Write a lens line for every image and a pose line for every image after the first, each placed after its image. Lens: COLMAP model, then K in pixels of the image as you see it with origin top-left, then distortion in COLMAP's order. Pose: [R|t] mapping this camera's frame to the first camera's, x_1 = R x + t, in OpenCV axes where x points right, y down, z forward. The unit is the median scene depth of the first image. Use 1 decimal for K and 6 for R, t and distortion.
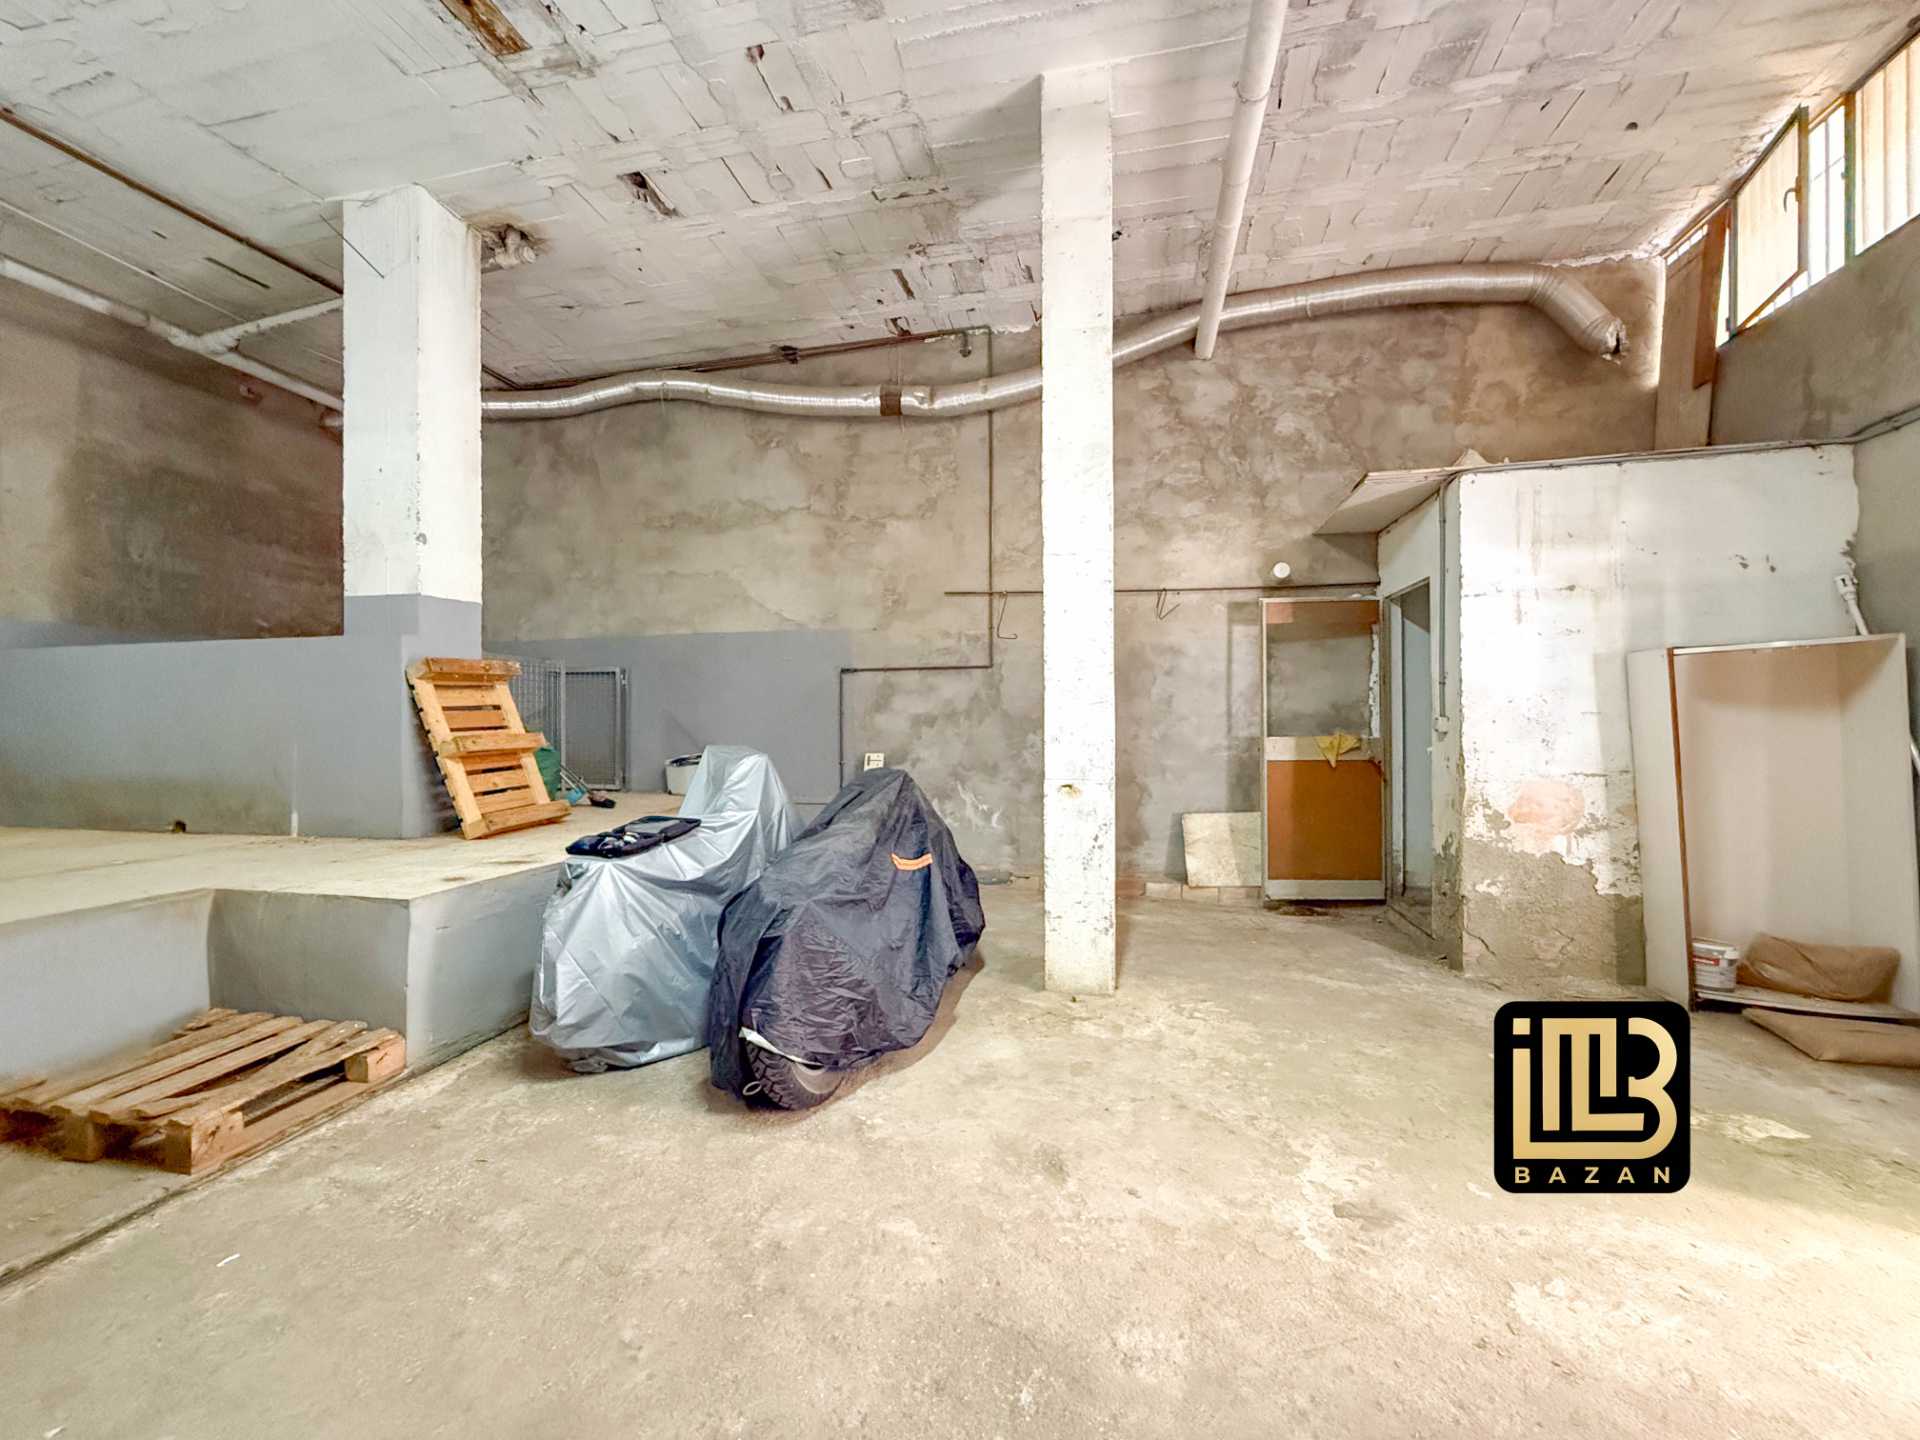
lens RADIAL K [[764.2, 0, 956.5], [0, 764.2, 720.6], [0, 0, 1]] dist [-0.000948, 0.000025]
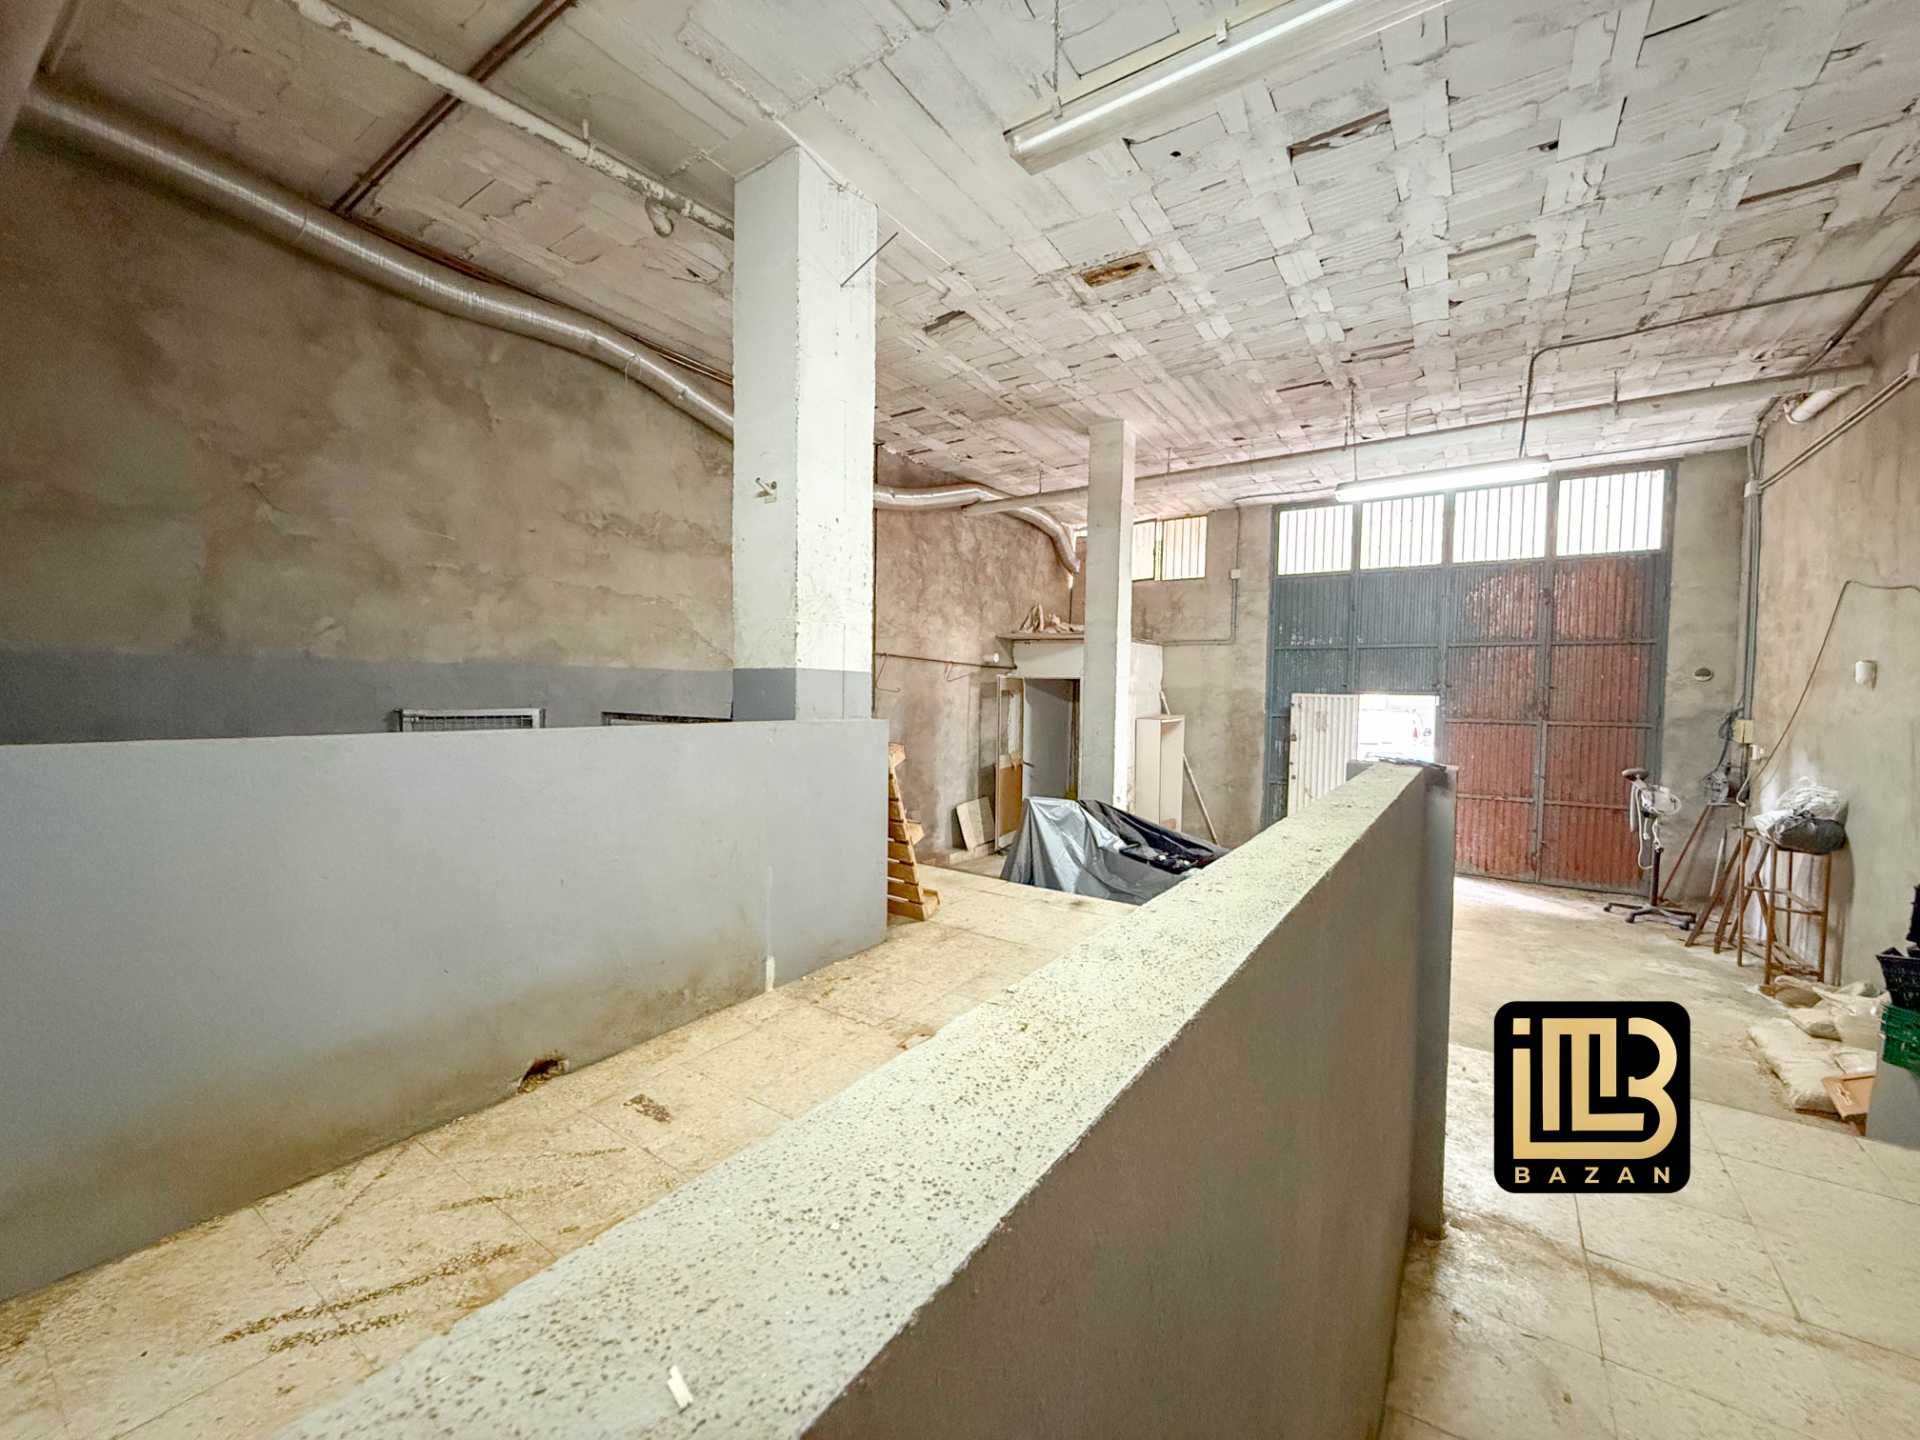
lens RADIAL K [[764.2, 0, 956.5], [0, 764.2, 720.6], [0, 0, 1]] dist [-0.000948, 0.000025]
pose [[0.358881, -0.026139, 0.933017, -1.176756], [-0.017995, 0.999228, 0.034916, -0.110691], [-0.933210, -0.029320, 0.358134, 0.451588]]
